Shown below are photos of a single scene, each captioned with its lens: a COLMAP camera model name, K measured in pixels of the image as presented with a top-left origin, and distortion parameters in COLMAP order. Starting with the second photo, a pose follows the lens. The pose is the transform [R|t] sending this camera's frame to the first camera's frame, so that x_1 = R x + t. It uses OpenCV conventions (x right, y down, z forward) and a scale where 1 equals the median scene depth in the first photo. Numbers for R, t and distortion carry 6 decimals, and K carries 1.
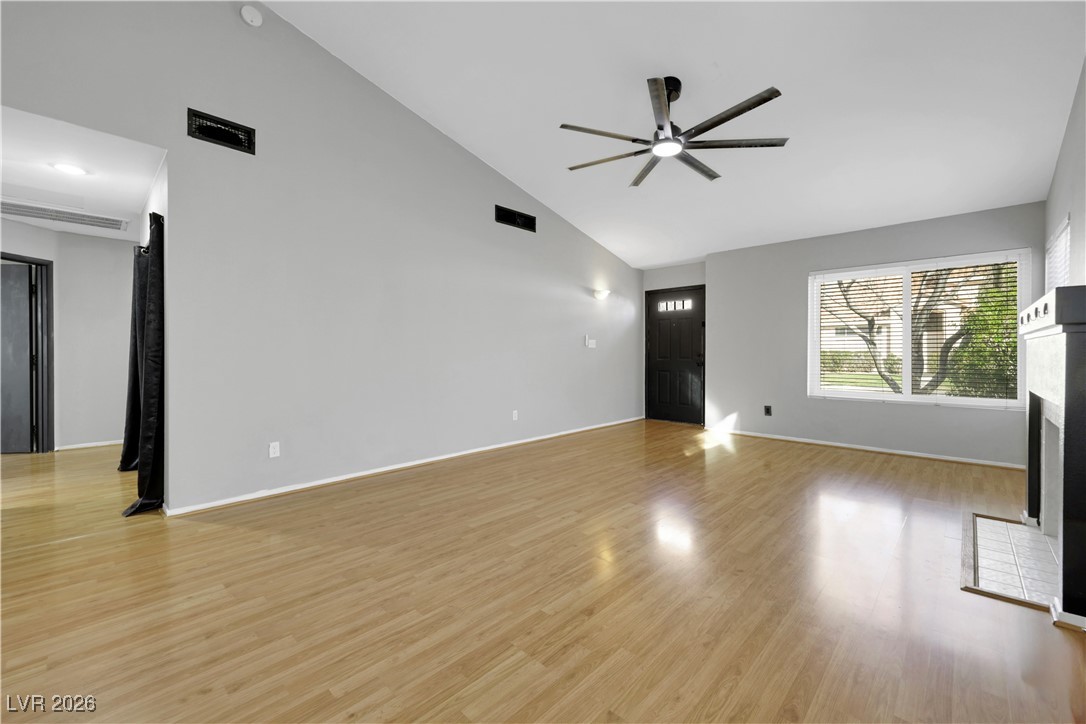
lens RADIAL K [[438.7, 0, 540.5], [0, 438.7, 363.7], [0, 0, 1]] dist [-0.009929, -0.000019]
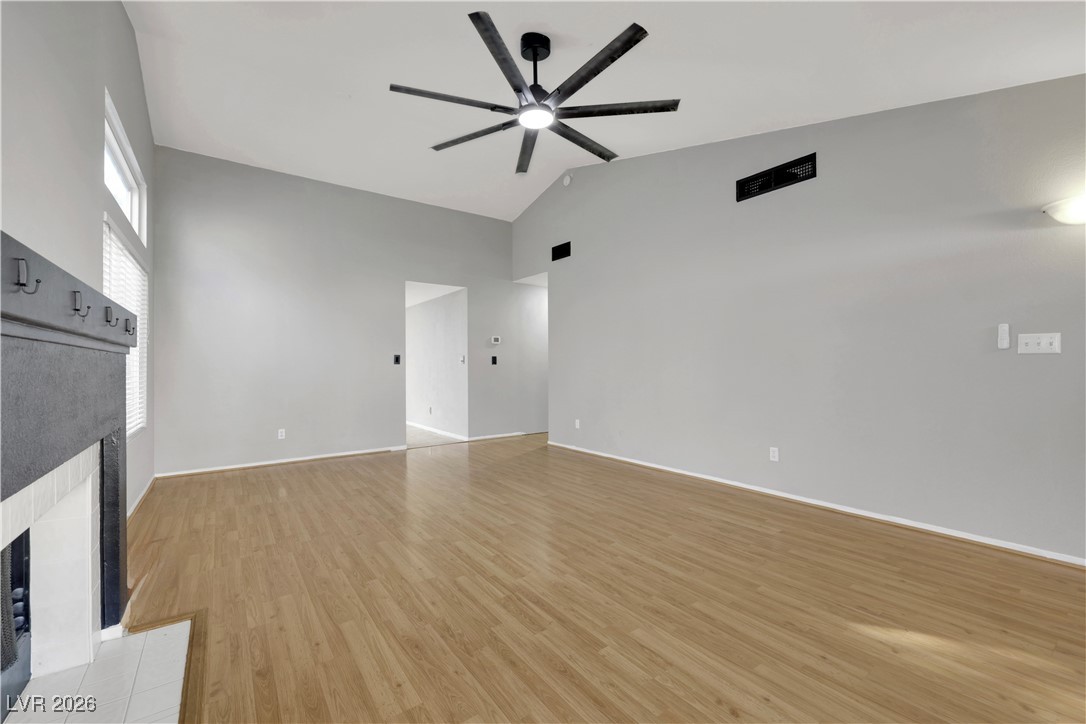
lens RADIAL K [[444.3, 0, 534.7], [0, 444.3, 358.5], [0, 0, 1]] dist [0.003036, -0.000569]
pose [[-0.182959, -0.014295, -0.983017, 1.125119], [-0.019423, 0.999752, -0.010923, -0.033664], [0.982929, 0.017095, -0.183191, 1.170643]]
